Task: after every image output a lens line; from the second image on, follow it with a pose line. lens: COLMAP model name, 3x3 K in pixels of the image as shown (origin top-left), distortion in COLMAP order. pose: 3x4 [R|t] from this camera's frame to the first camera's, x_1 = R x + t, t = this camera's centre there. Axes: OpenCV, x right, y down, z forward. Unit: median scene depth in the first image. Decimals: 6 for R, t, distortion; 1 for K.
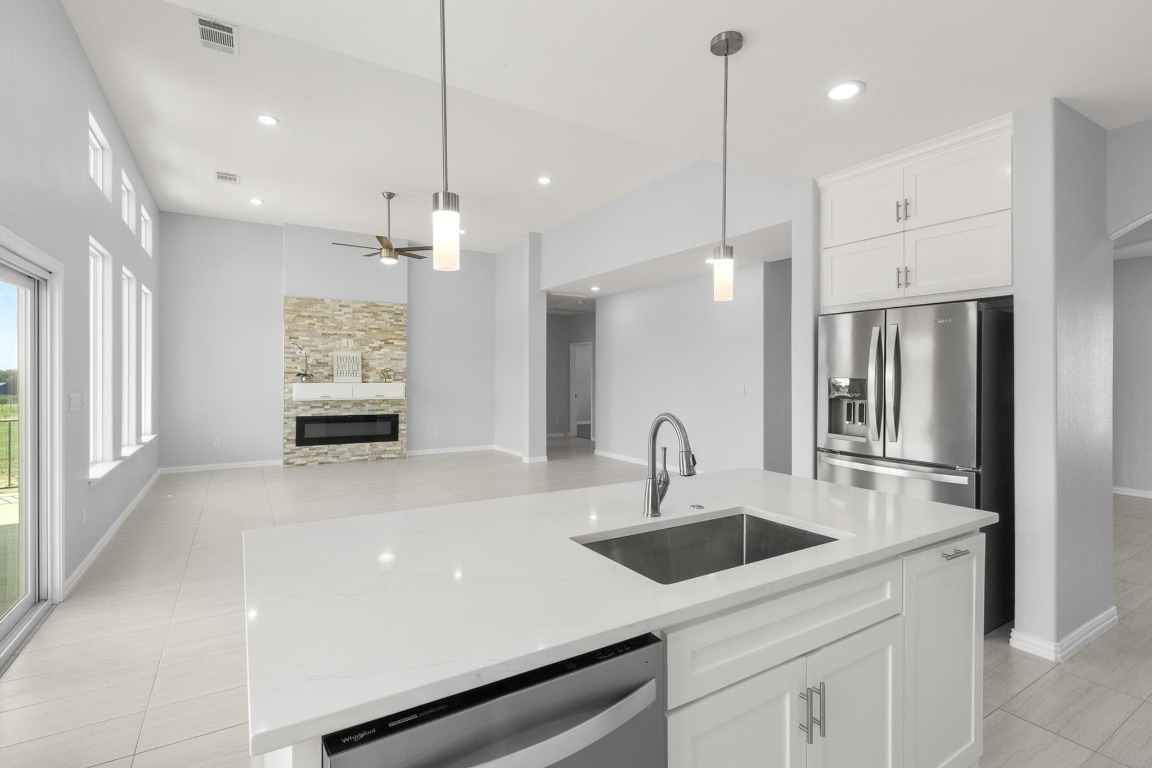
lens RADIAL K [[562.3, 0, 568.9], [0, 562.3, 377.9], [0, 0, 1]] dist [0.036121, -0.000529]
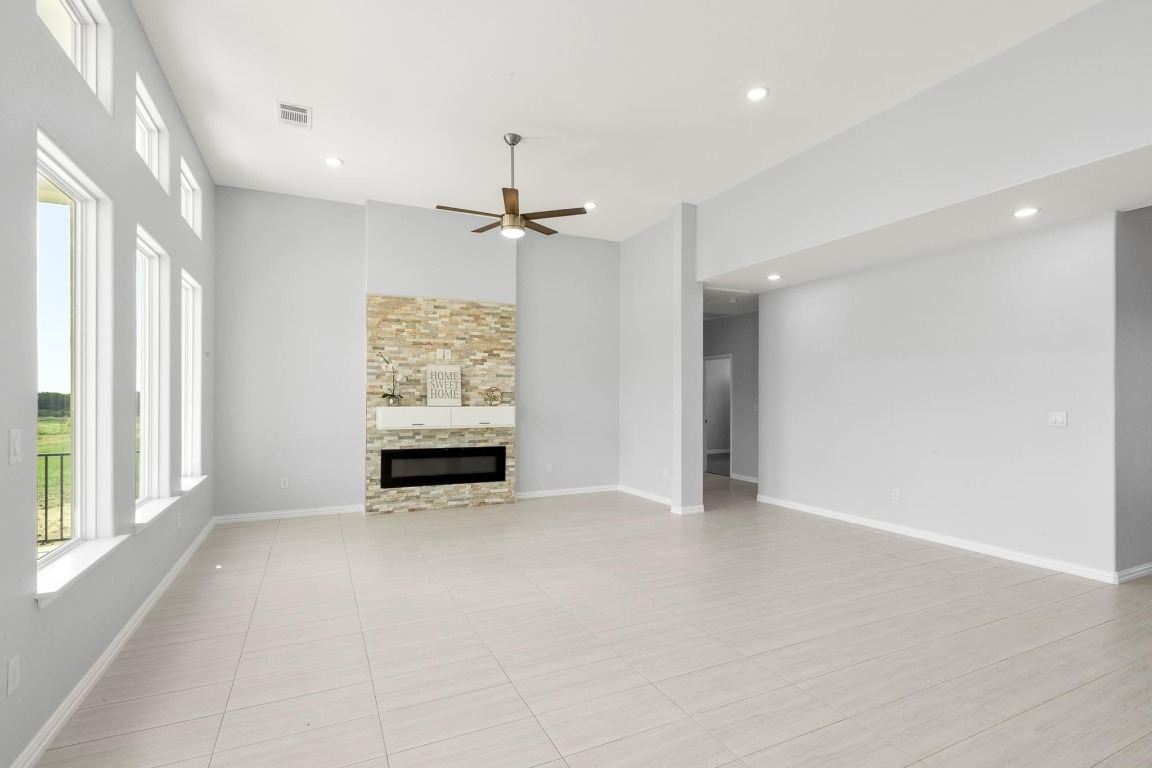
lens RADIAL K [[562.3, 0, 579.3], [0, 562.3, 399.1], [0, 0, 1]] dist [0.036121, -0.000529]
pose [[0.996512, -0.000259, -0.083452, -0.142740], [0.000235, 1.000000, -0.000293, -0.000786], [0.083452, 0.000273, 0.996512, 0.246954]]
